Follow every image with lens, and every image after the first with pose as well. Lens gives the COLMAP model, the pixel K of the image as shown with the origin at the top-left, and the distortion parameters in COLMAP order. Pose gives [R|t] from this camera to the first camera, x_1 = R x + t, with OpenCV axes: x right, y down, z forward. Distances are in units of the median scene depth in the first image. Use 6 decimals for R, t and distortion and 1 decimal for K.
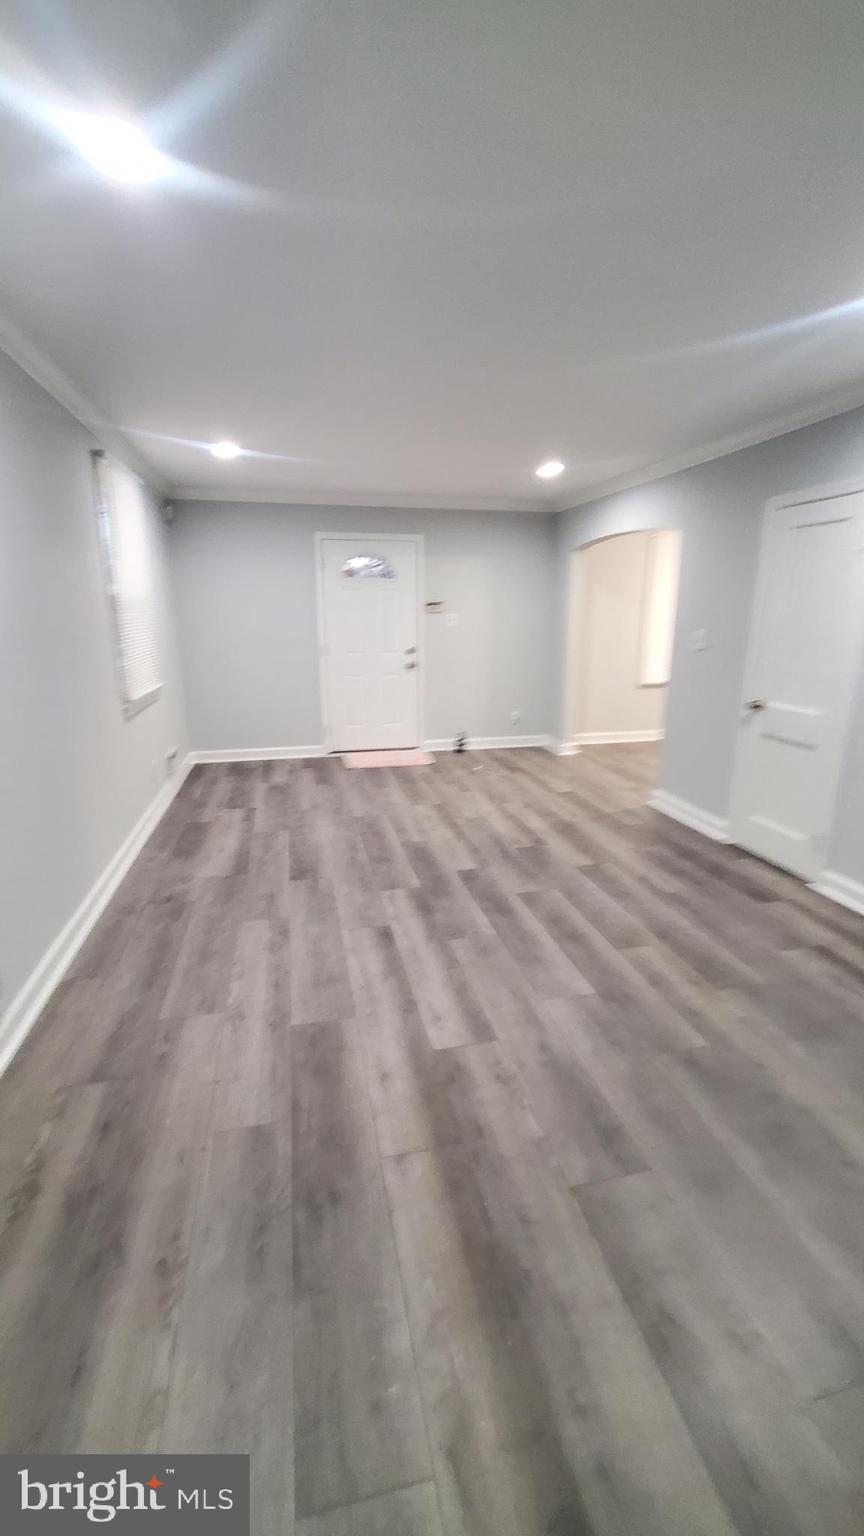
lens RADIAL K [[607.7, 0, 426.2], [0, 607.7, 791.6], [0, 0, 1]] dist [0.006411, -0.001081]
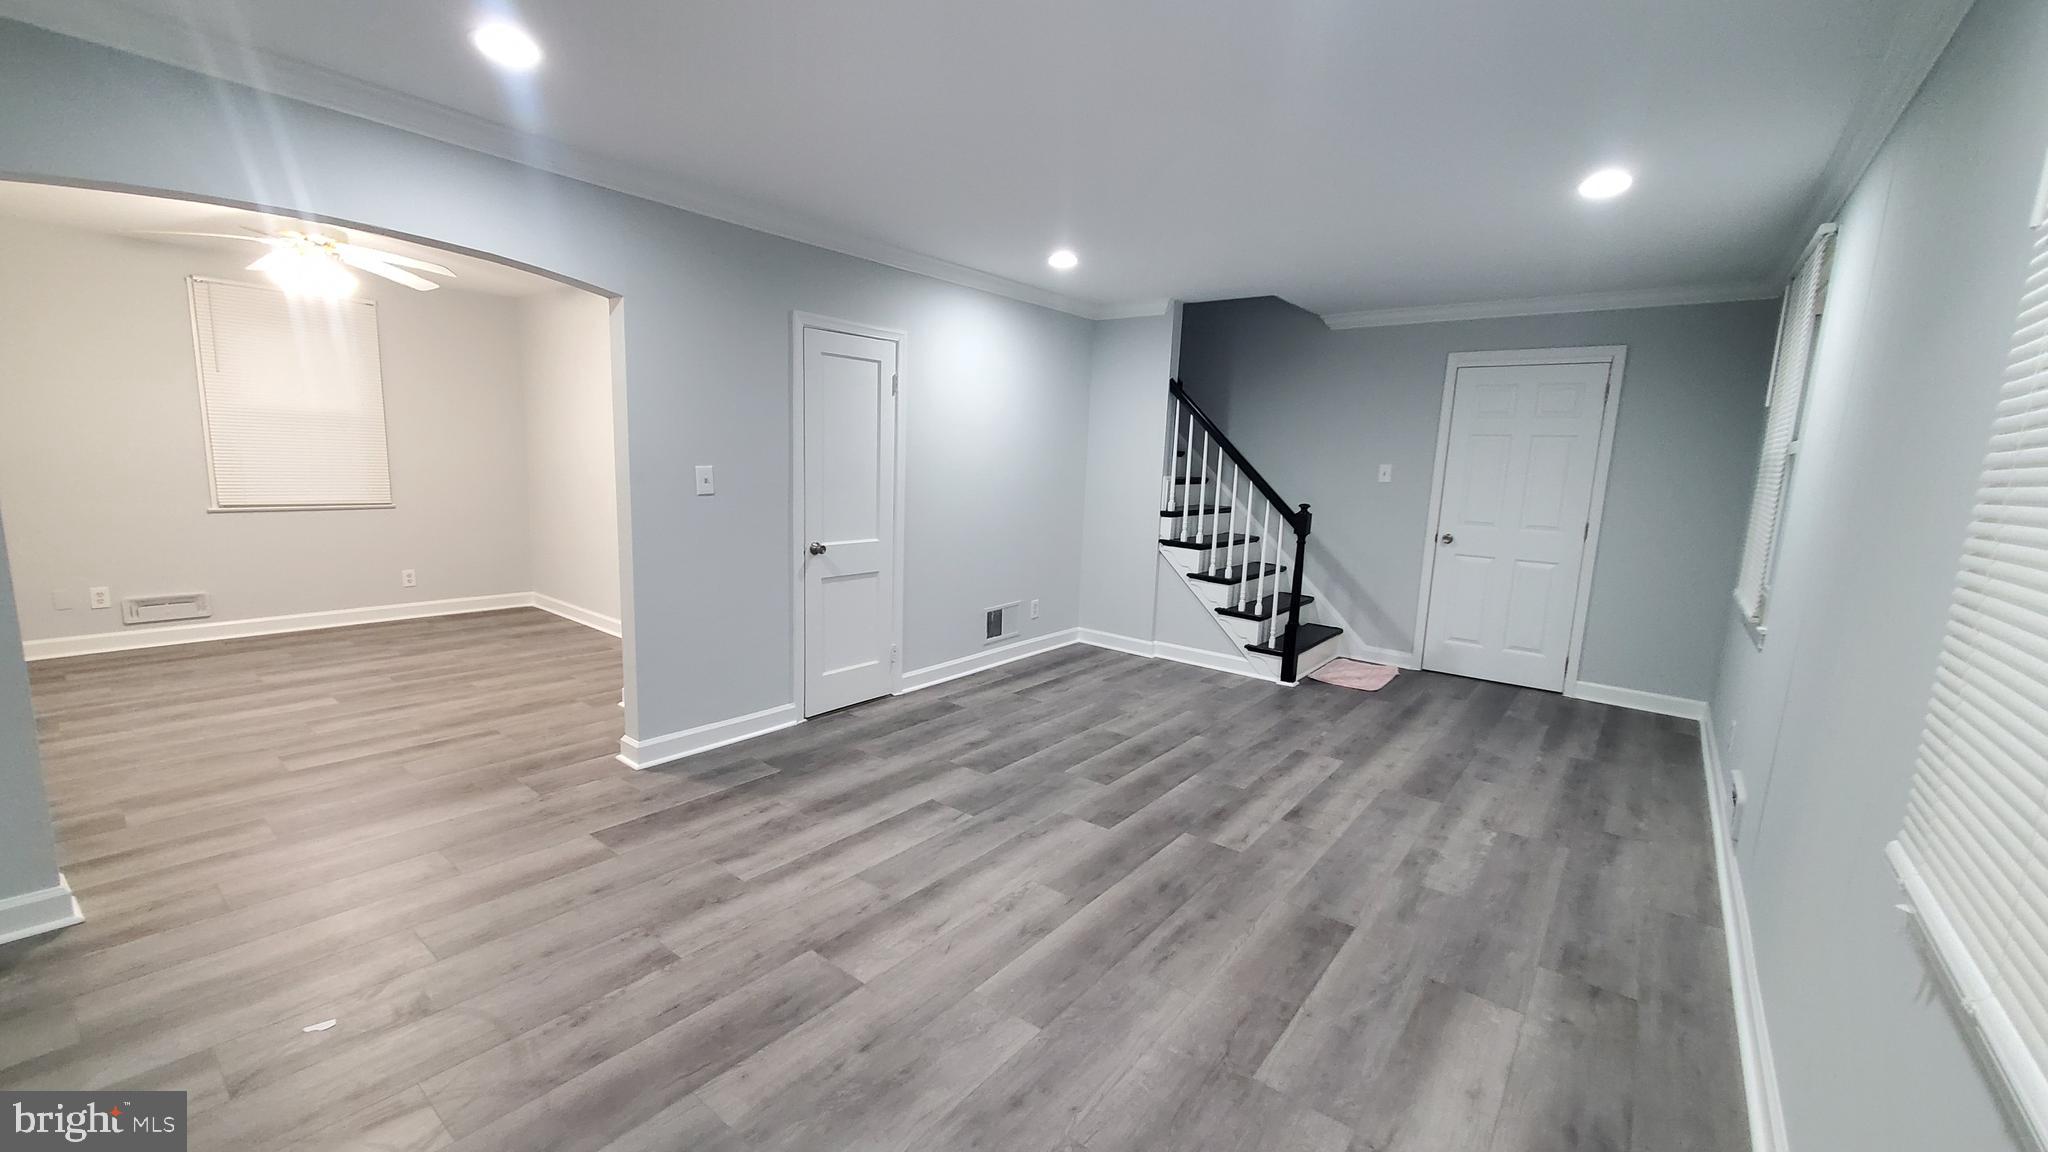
lens RADIAL K [[810.3, 0, 1021.8], [0, 810.3, 578.3], [0, 0, 1]] dist [0.006411, -0.001081]
pose [[-0.633847, -0.142367, 0.760243, -0.578523], [0.181925, 0.927896, 0.325441, -0.474051], [-0.751759, 0.344587, -0.562244, 1.610506]]
